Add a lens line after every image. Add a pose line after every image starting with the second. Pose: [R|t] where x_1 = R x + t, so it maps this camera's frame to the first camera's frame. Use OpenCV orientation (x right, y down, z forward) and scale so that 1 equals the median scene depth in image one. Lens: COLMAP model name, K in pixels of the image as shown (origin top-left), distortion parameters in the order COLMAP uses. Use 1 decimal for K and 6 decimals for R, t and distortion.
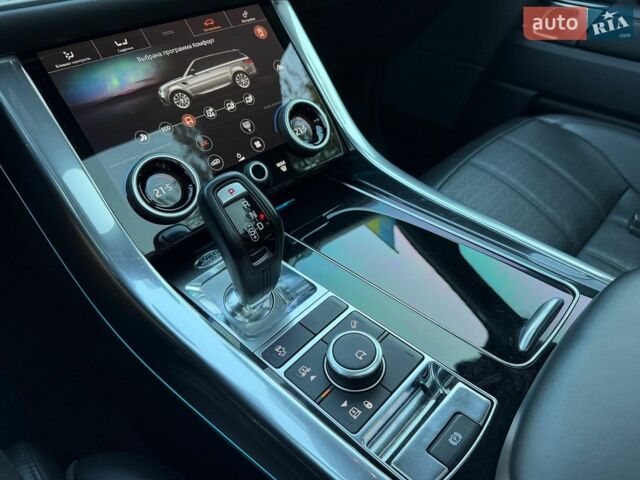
lens RADIAL K [[455.8, 0, 320.0], [0, 455.8, 240.0], [0, 0, 1]] dist [0.005831, -0.083418]
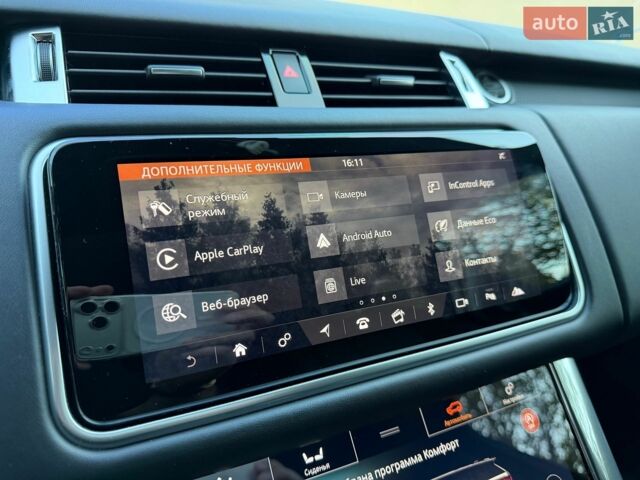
lens RADIAL K [[462.3, 0, 320.0], [0, 462.3, 240.0], [0, 0, 1]] dist [-0.009993, -0.005007]
pose [[0.929270, 0.162798, -0.331592, -0.253196], [-0.258949, 0.927256, -0.270446, -0.492119], [0.263443, 0.337183, 0.903828, 0.326235]]
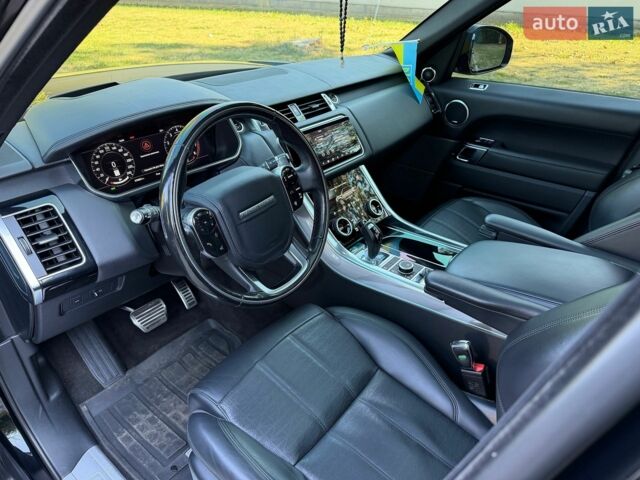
lens RADIAL K [[451.1, 0, 320.0], [0, 451.1, 240.0], [0, 0, 1]] dist [0.076265, -0.124510]
pose [[0.997624, -0.029724, 0.062160, -0.642309], [0.038614, 0.988366, -0.147110, 0.416070], [-0.057064, 0.149161, 0.987165, -2.056609]]
